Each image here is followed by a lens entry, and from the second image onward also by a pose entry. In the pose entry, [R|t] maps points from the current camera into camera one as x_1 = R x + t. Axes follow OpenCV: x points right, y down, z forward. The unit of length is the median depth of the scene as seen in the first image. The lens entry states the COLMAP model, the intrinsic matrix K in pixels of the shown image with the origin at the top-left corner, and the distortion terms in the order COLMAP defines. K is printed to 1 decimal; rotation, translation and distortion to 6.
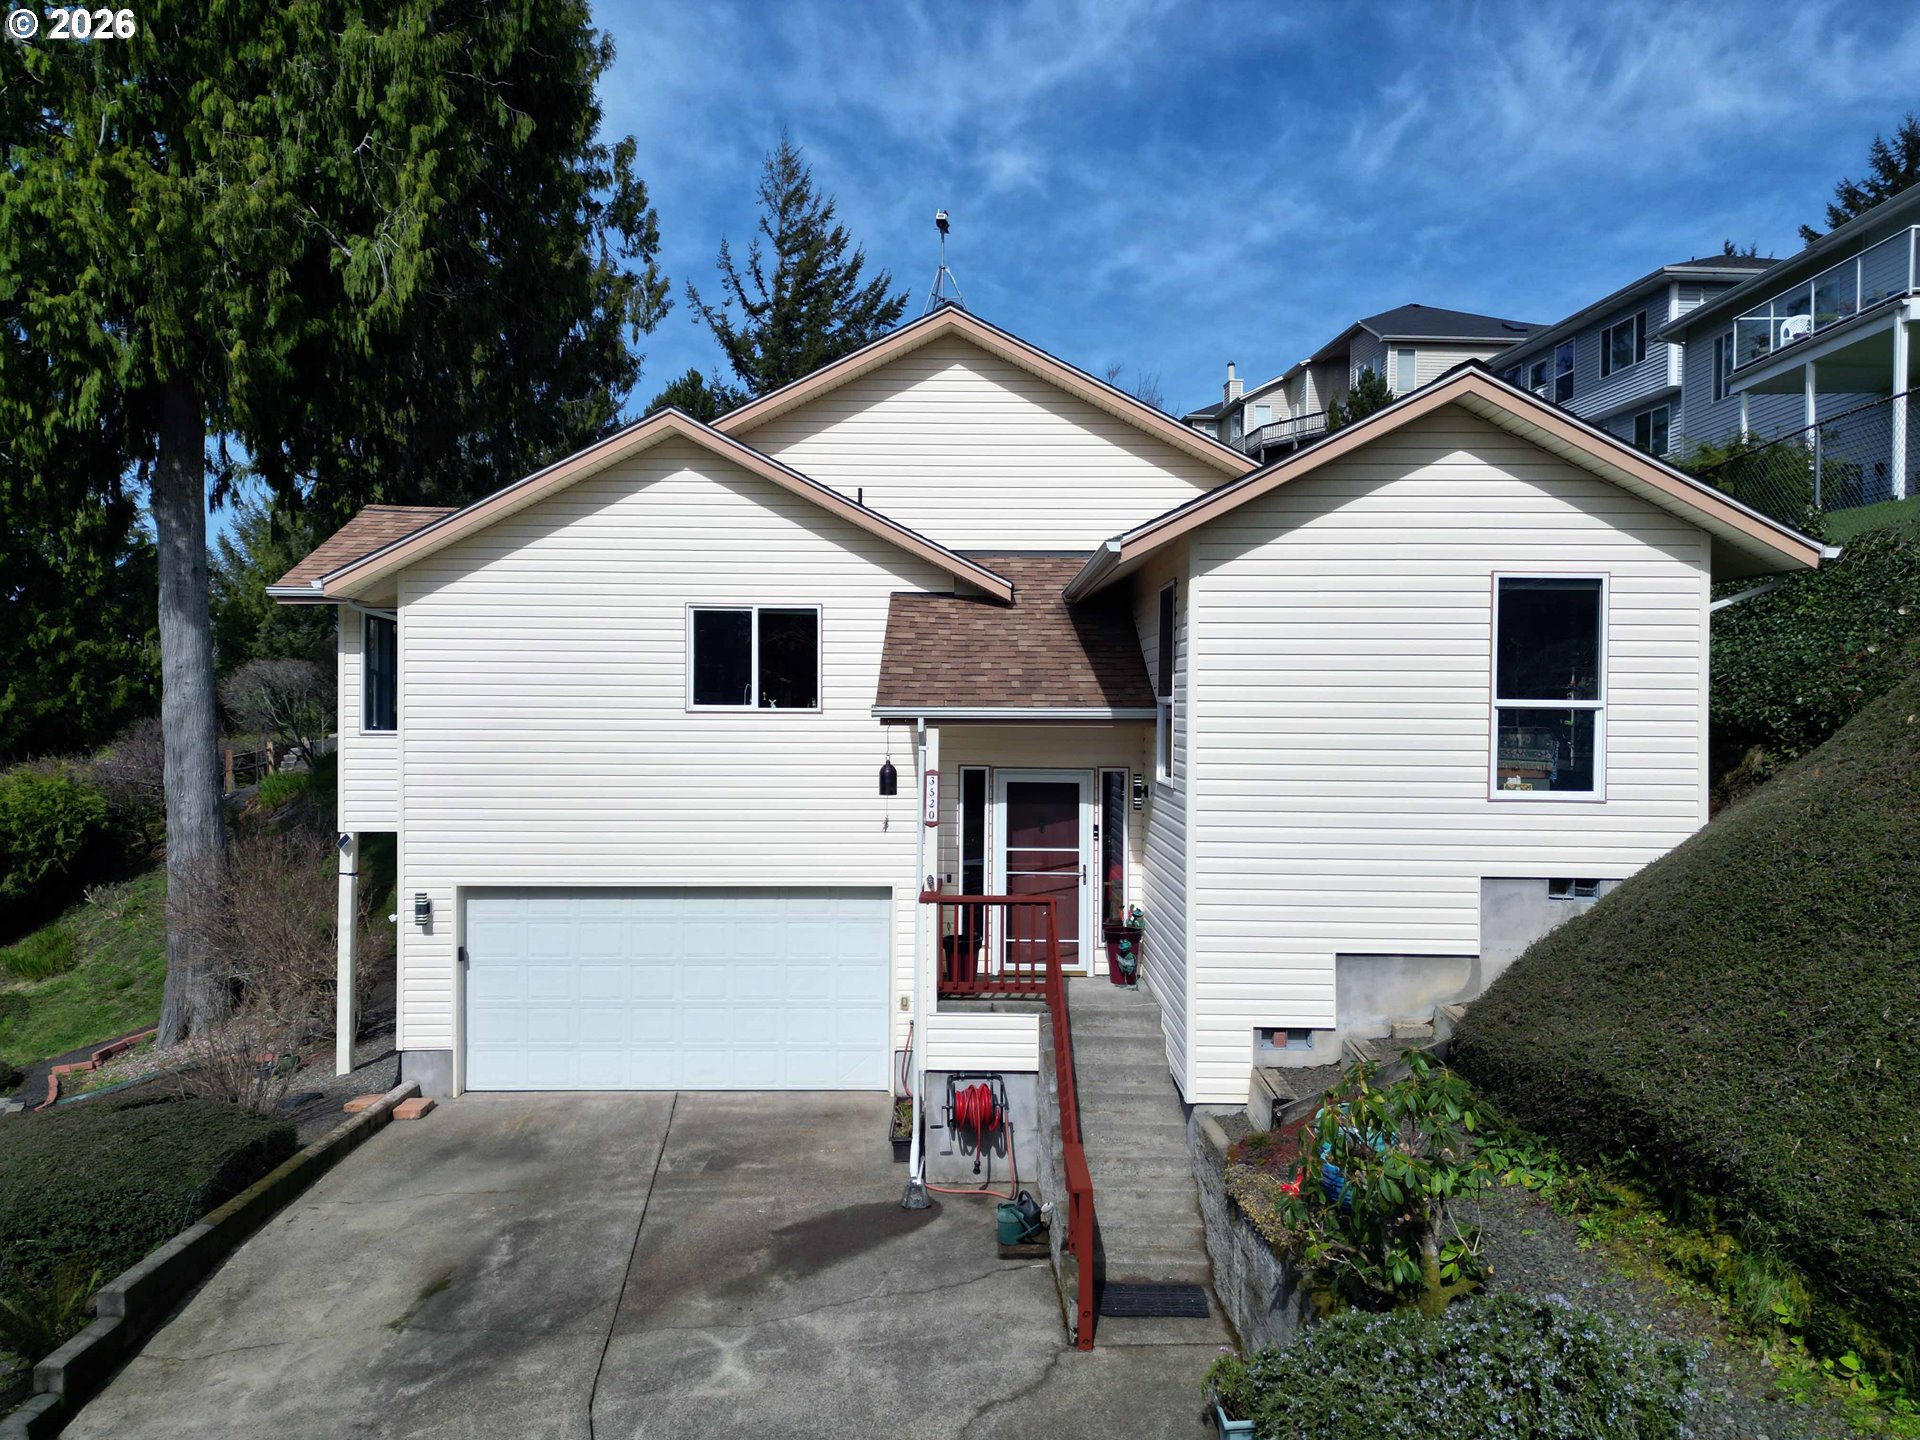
lens RADIAL K [[1340.2, 0, 960.0], [0, 1340.2, 720.0], [0, 0, 1]] dist [0.053218, -0.044674]
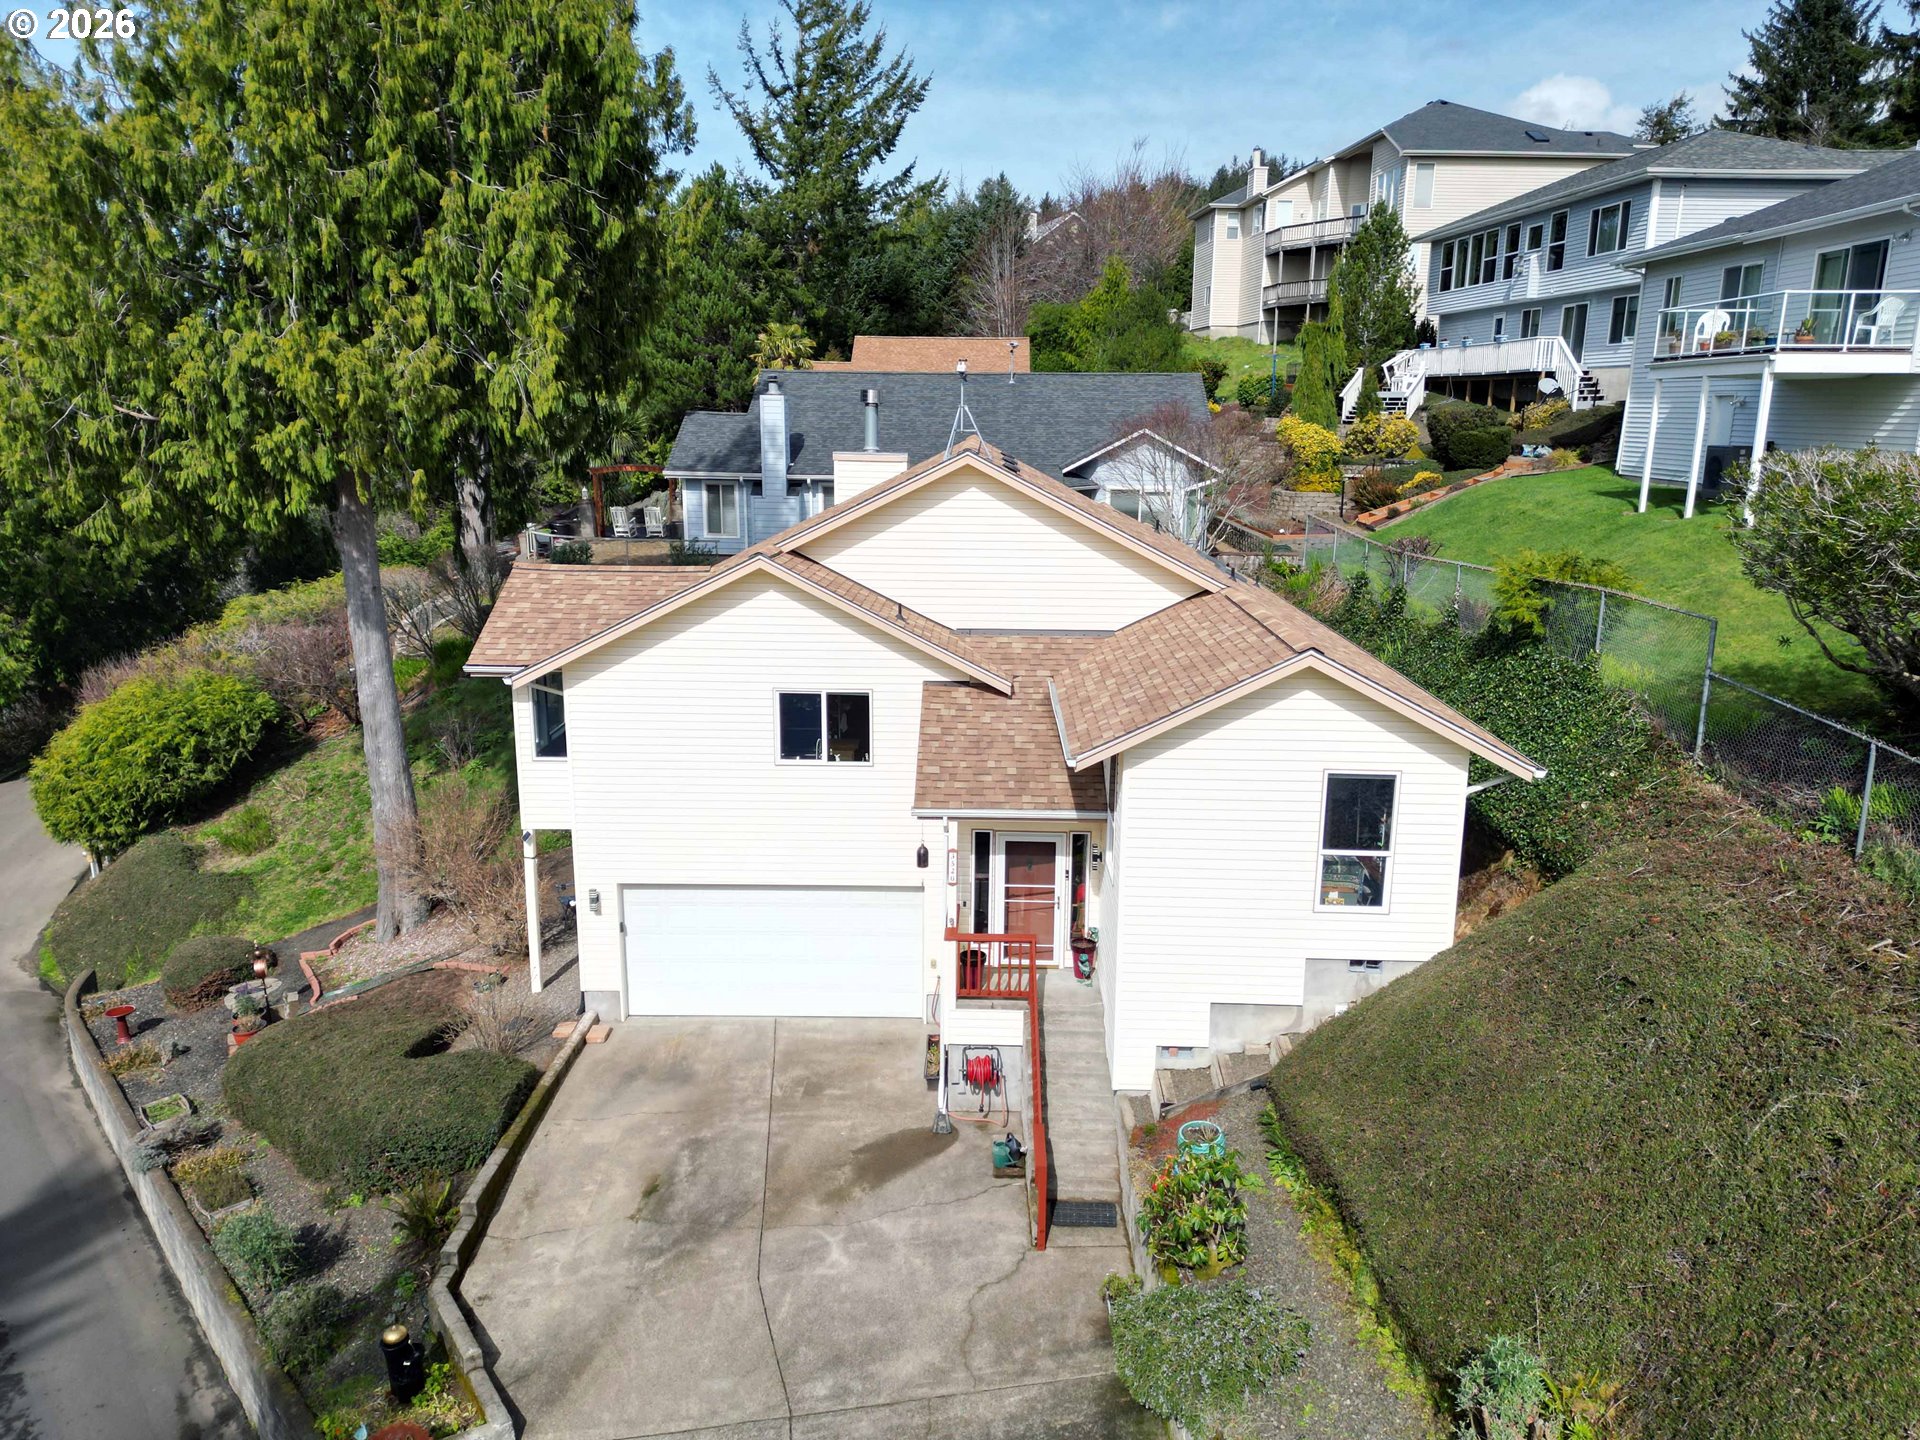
lens RADIAL K [[1340.2, 0, 960.0], [0, 1340.2, 720.0], [0, 0, 1]] dist [0.053218, -0.044674]
pose [[0.999853, 0.006149, -0.015977, 0.008685], [-0.002557, 0.976437, 0.215788, -0.391191], [0.016927, -0.215716, 0.976309, -0.371871]]
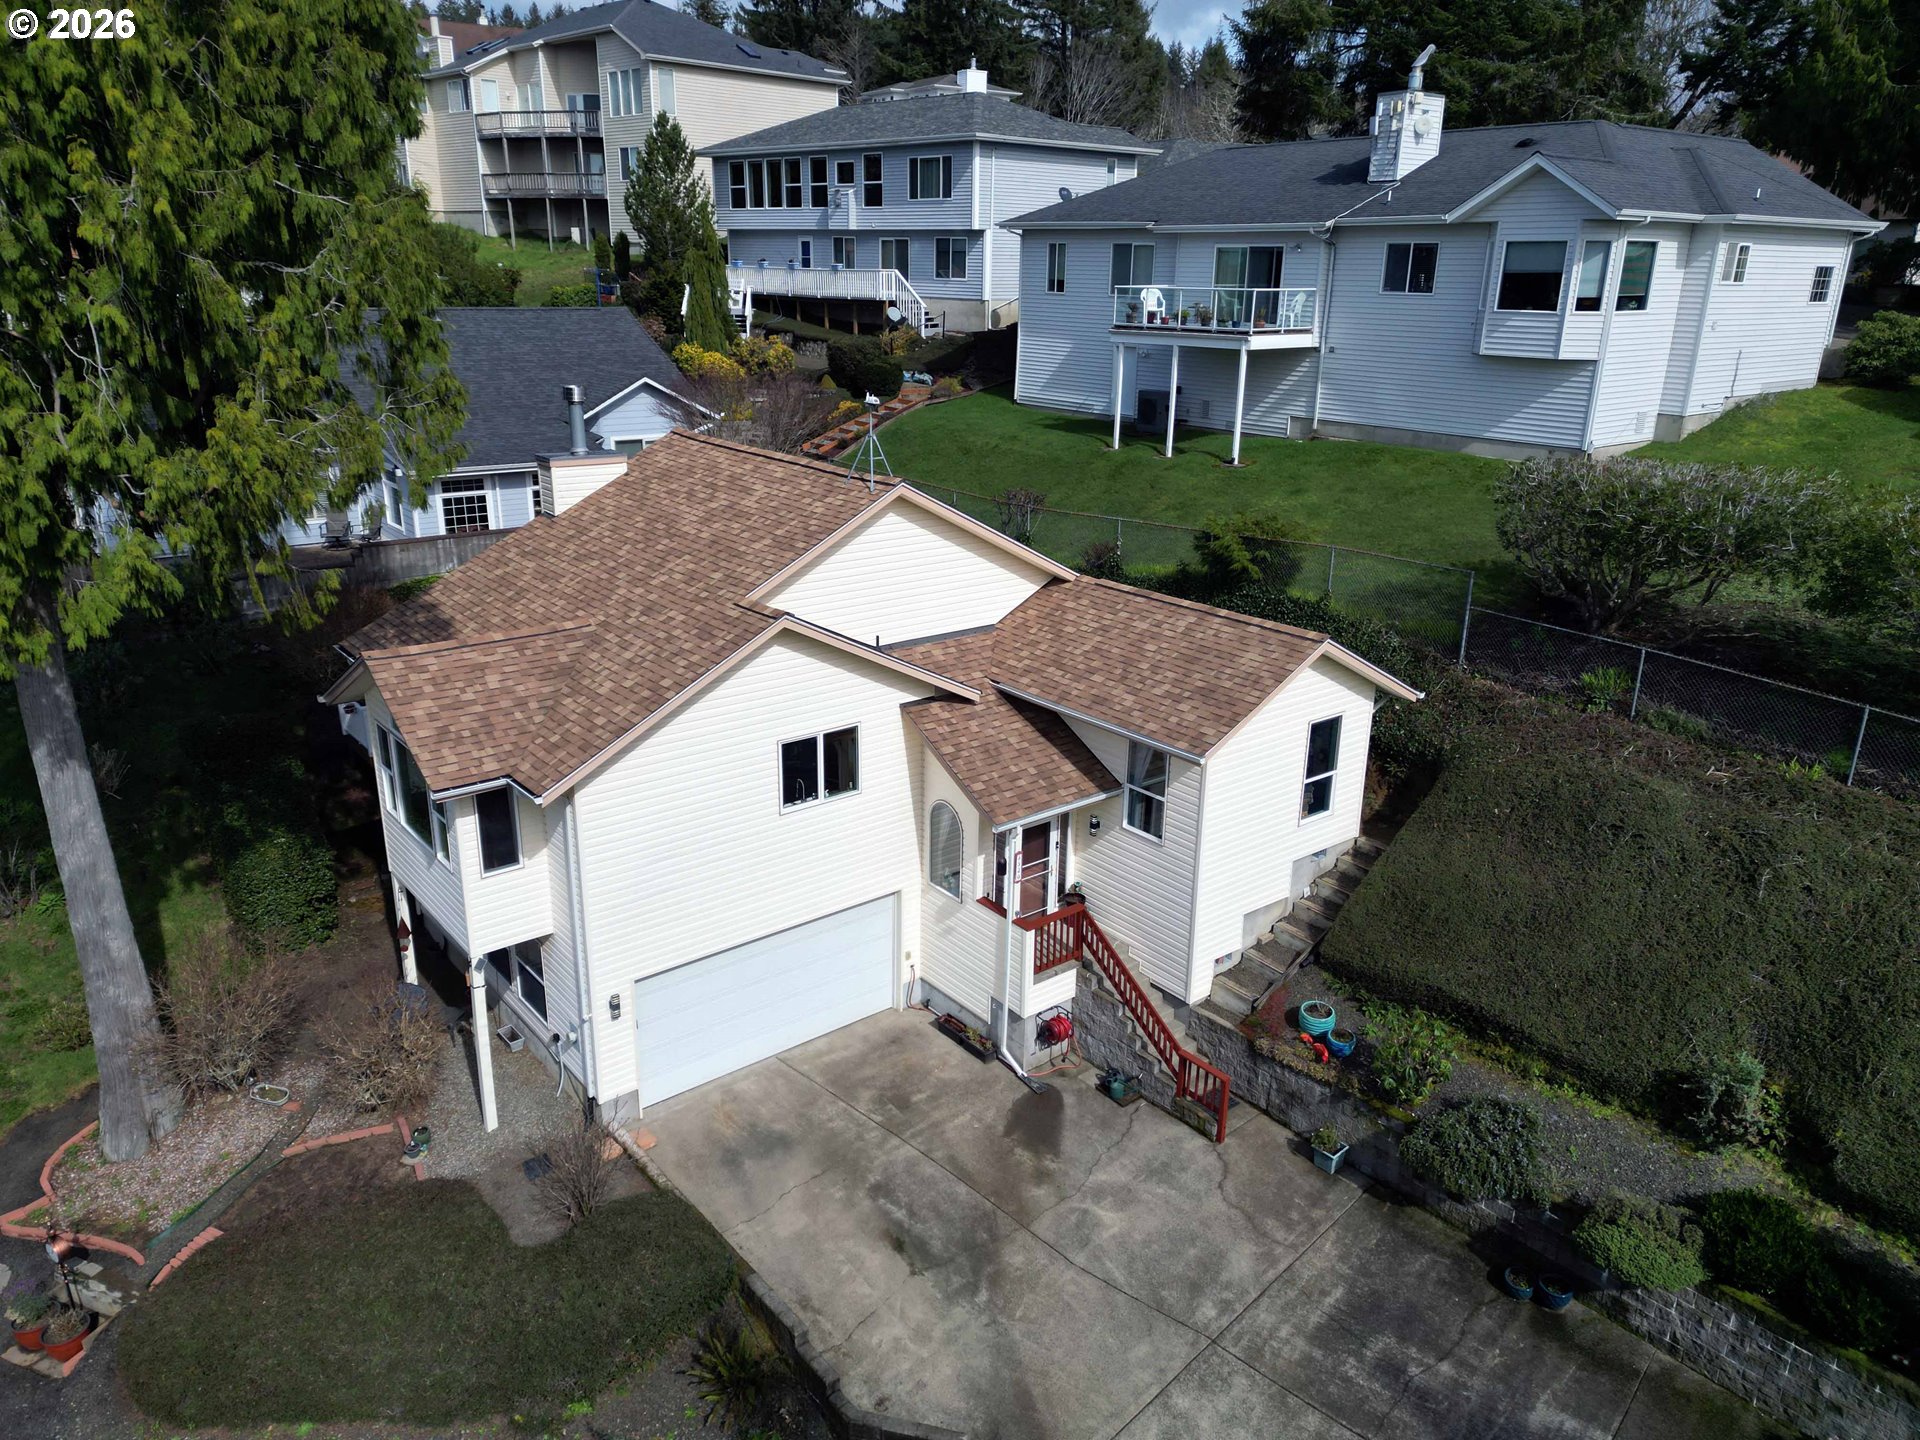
lens RADIAL K [[1335.6, 0, 960.0], [0, 1335.6, 720.0], [0, 0, 1]] dist [0.059986, -0.039066]
pose [[0.774976, -0.199290, 0.599747, -0.966125], [-0.002261, 0.948100, 0.317965, -0.598092], [-0.631987, -0.247771, 0.734304, -0.107768]]
